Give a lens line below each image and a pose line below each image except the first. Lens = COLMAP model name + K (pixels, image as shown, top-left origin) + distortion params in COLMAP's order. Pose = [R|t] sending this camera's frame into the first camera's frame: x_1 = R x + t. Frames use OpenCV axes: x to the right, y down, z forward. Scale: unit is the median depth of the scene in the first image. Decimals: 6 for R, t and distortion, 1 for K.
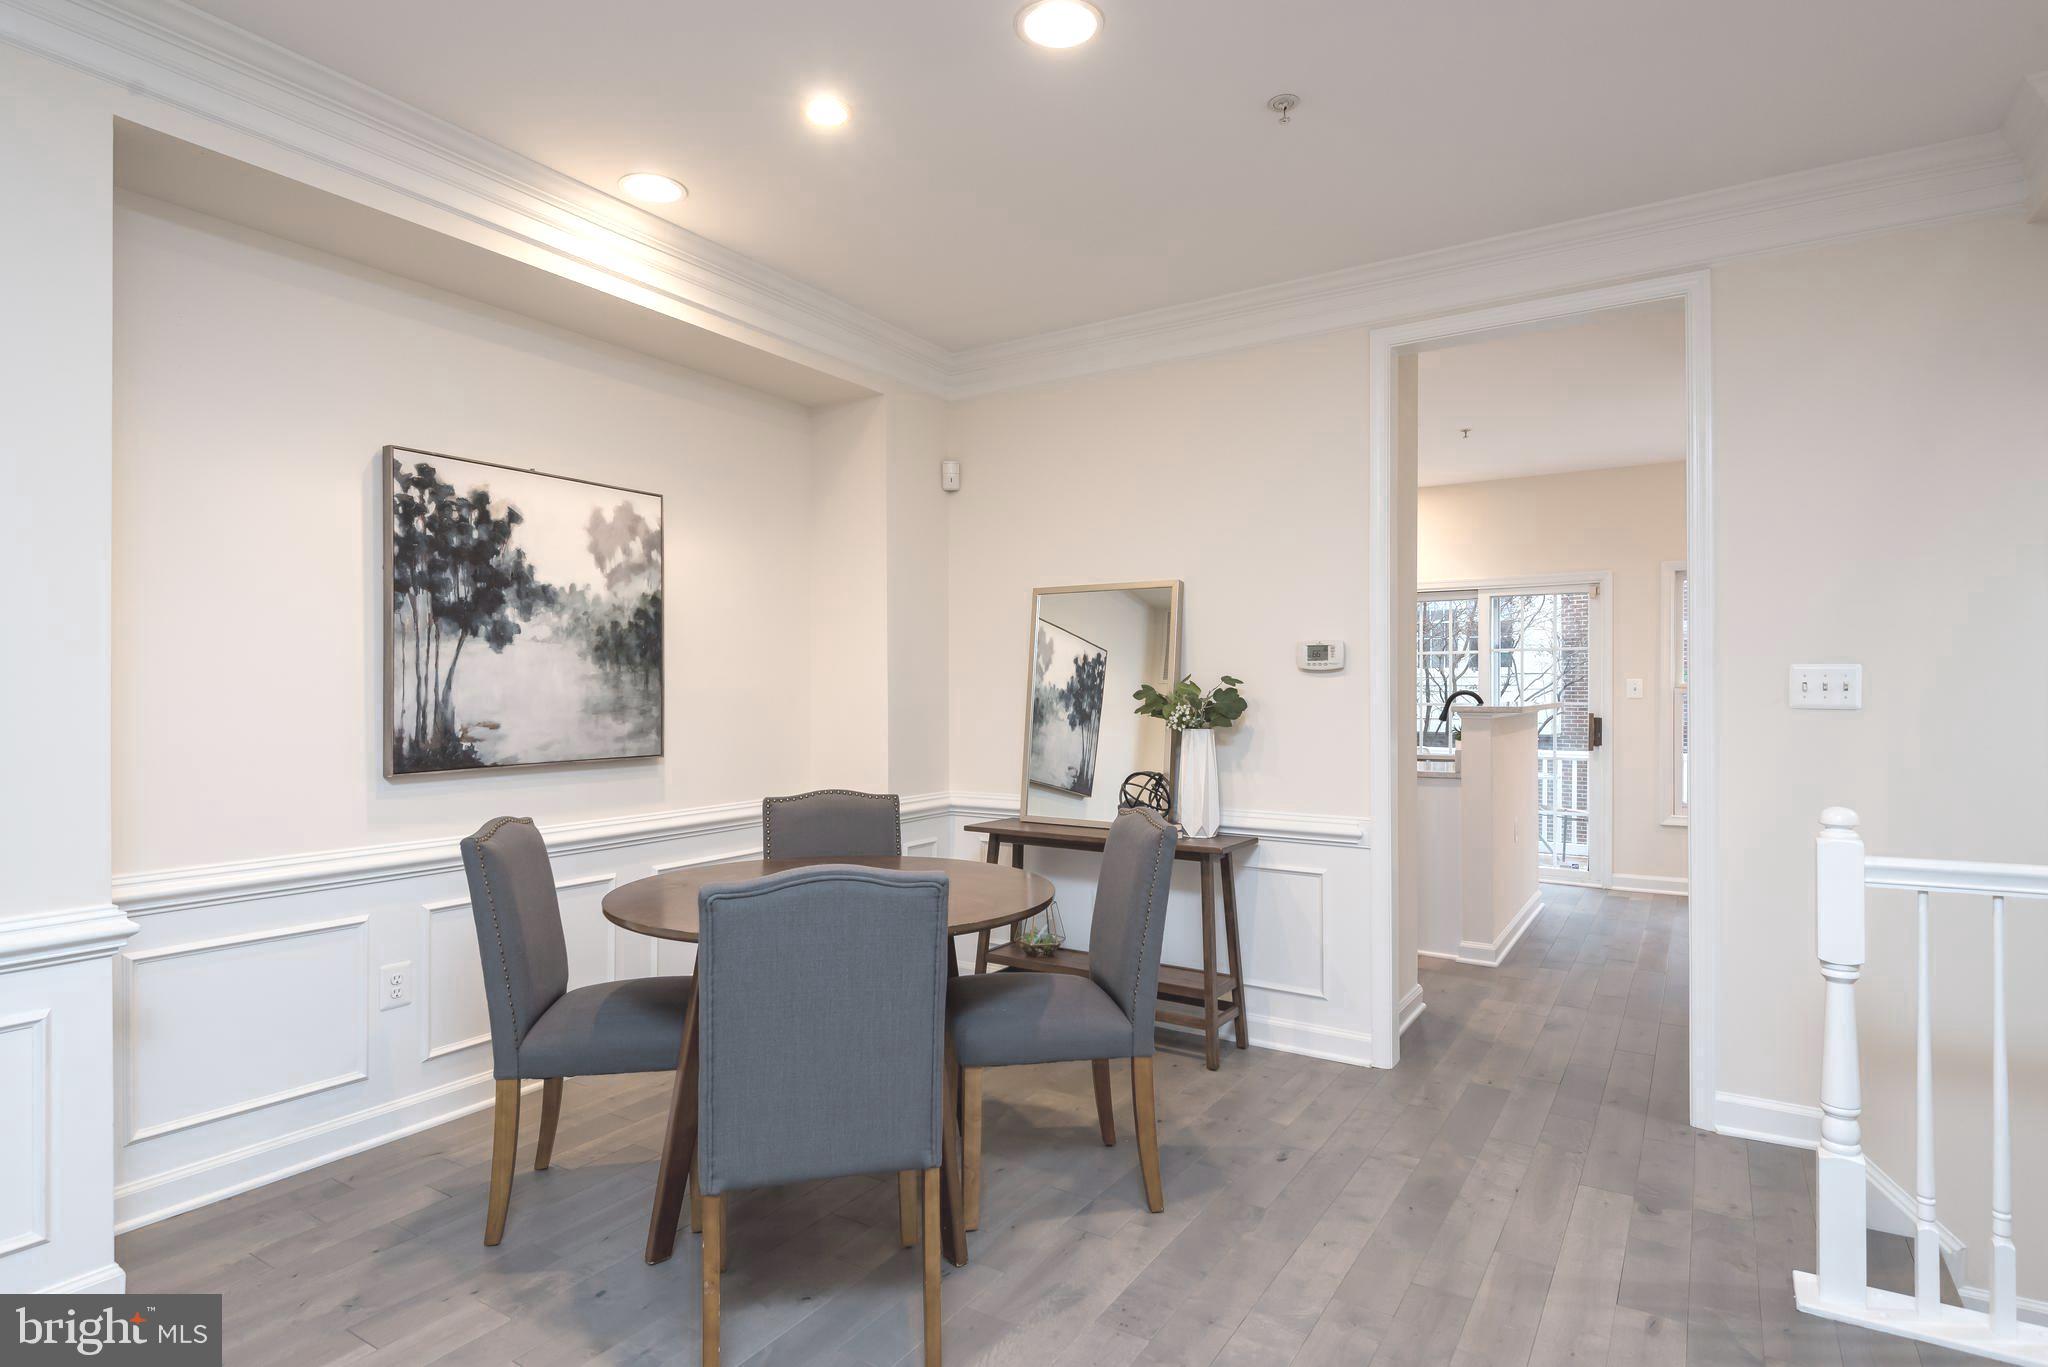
lens RADIAL K [[1095.2, 0, 1015.9], [0, 1095.2, 691.7], [0, 0, 1]] dist [-0.002970, -0.002056]
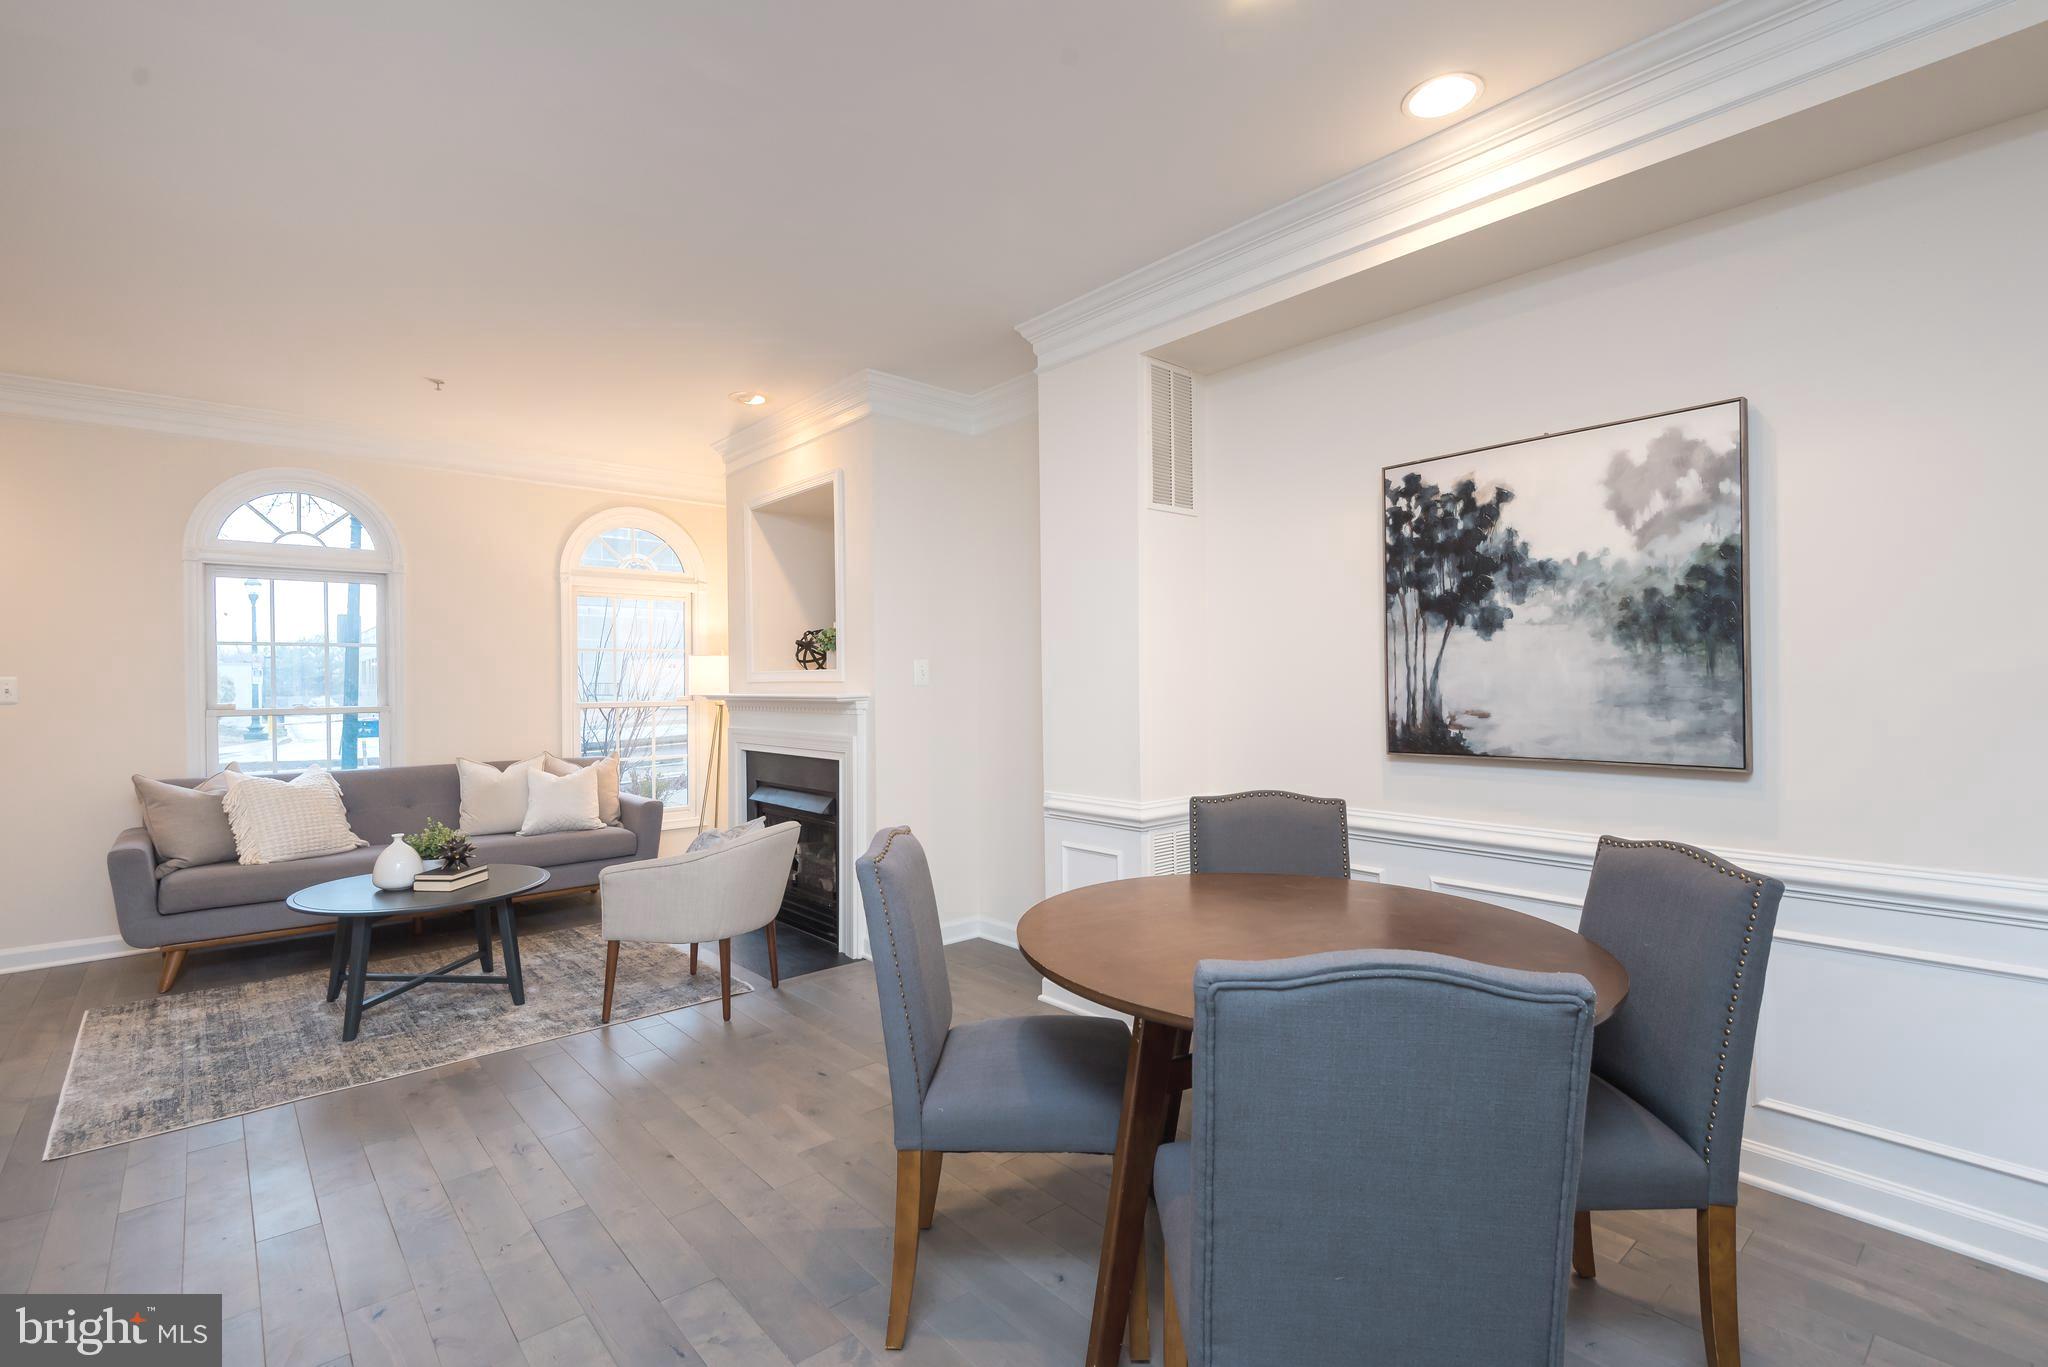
lens RADIAL K [[957.0, 0, 1017.4], [0, 957.0, 688.6], [0, 0, 1]] dist [0.018156, -0.005352]
pose [[-0.312957, 0.010552, -0.949709, 0.473630], [0.010215, 0.999918, 0.007744, -0.003352], [0.949712, -0.007277, -0.313039, 0.871321]]
